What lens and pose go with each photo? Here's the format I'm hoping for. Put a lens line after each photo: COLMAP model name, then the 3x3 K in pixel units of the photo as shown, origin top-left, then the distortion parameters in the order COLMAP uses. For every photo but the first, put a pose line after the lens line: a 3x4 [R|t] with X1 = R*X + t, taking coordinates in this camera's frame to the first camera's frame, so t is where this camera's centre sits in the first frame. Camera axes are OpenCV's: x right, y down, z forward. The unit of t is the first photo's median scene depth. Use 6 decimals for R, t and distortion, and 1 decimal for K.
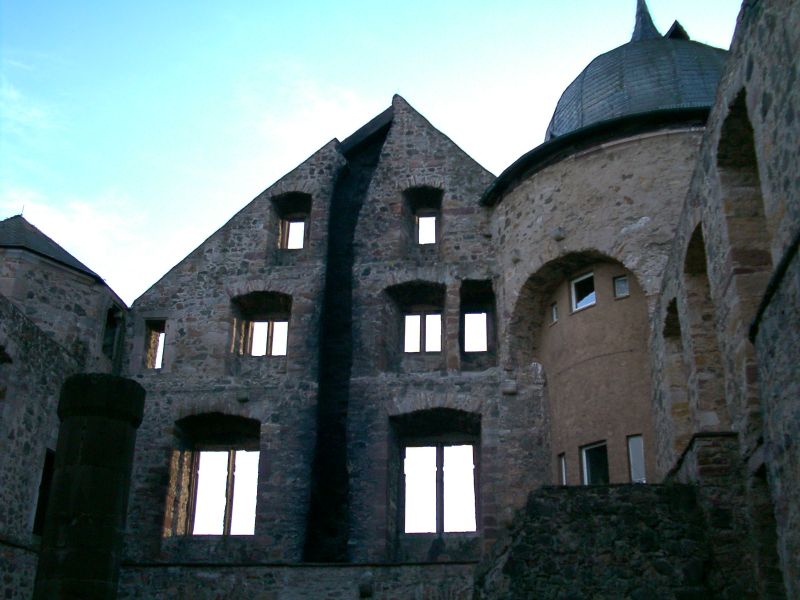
lens RADIAL K [[966.5, 0, 406.5], [0, 966.5, 292.2], [0, 0, 1]] dist [-0.062223, 0.000000]
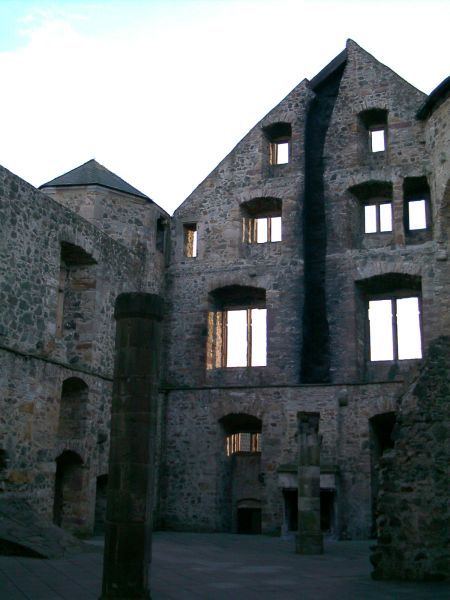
lens RADIAL K [[724.9, 0, 225.4], [0, 724.9, 304.4], [0, 0, 1]] dist [-0.062223, 0.000000]
pose [[0.971185, -0.049682, -0.233090, 0.044304], [0.090217, 0.981887, 0.166609, -0.031826], [0.220591, -0.182837, 0.958076, -0.062464]]
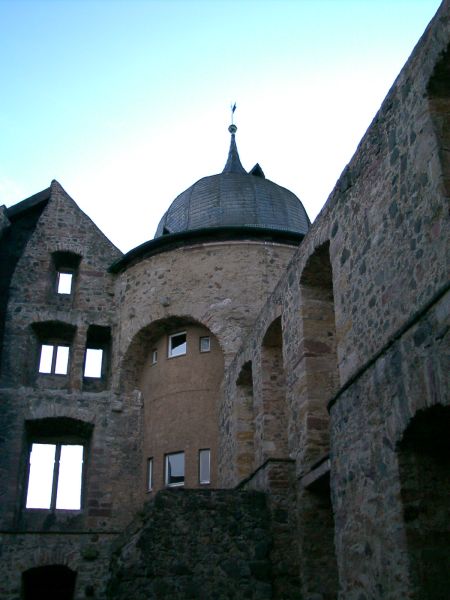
lens RADIAL K [[724.9, 0, 228.6], [0, 724.9, 301.6], [0, 0, 1]] dist [-0.062223, 0.000000]
pose [[0.946375, 0.127091, 0.297021, -0.070109], [-0.117551, 0.991815, -0.049839, -0.018275], [-0.300925, 0.012251, 0.953569, -0.038525]]
